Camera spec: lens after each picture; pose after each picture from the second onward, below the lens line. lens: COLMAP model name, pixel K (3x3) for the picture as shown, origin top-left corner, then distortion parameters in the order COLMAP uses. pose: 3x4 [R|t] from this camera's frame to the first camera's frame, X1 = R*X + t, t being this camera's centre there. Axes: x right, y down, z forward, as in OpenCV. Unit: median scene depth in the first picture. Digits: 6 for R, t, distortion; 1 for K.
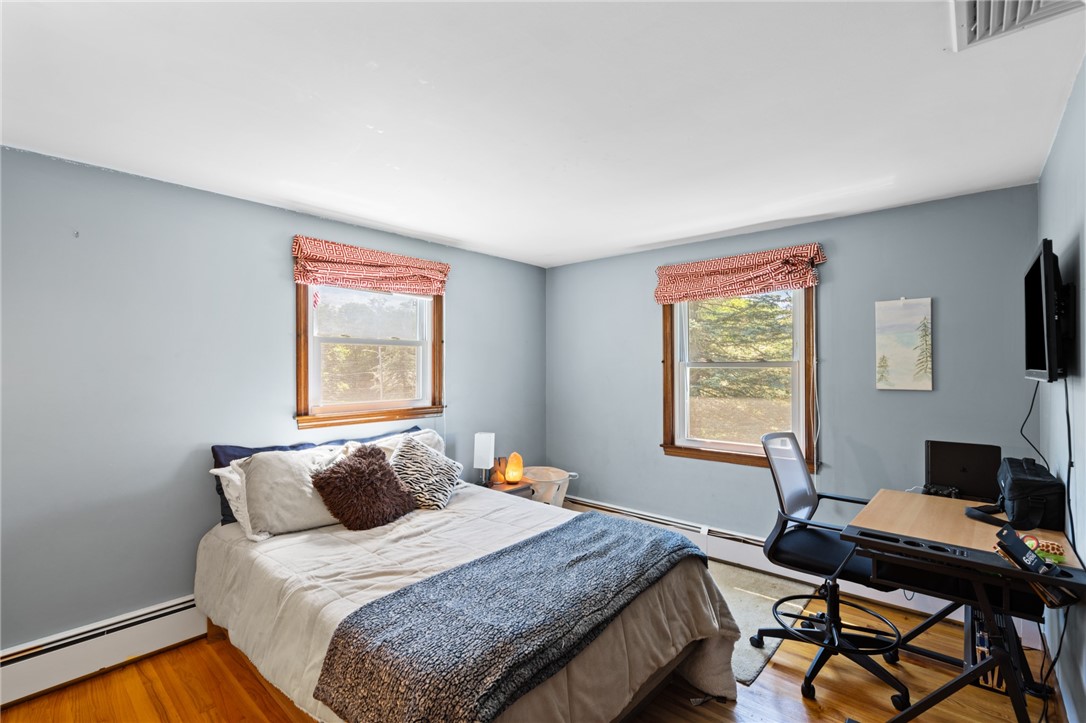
lens RADIAL K [[493.1, 0, 539.0], [0, 493.1, 361.6], [0, 0, 1]] dist [-0.007598, 0.004101]
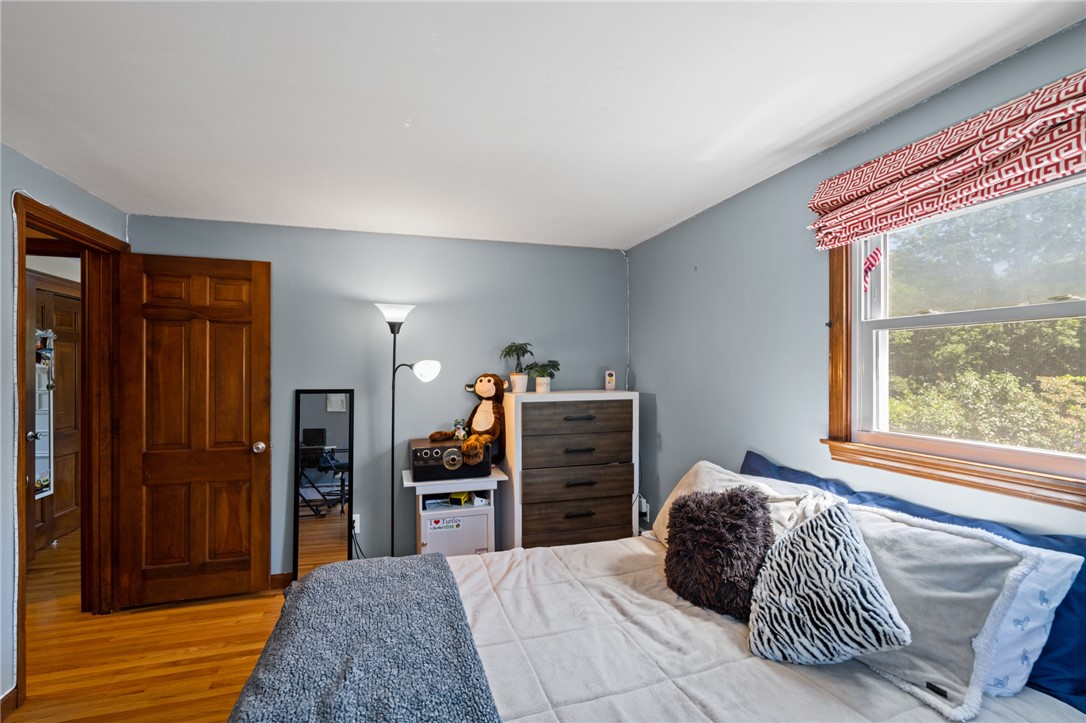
lens RADIAL K [[493.1, 0, 537.6], [0, 493.1, 366.0], [0, 0, 1]] dist [-0.007598, 0.004101]
pose [[-0.530292, 0.002360, -0.847811, 0.376664], [0.009832, 0.999946, -0.003366, 0.005996], [0.847758, -0.010121, -0.530287, 1.187947]]
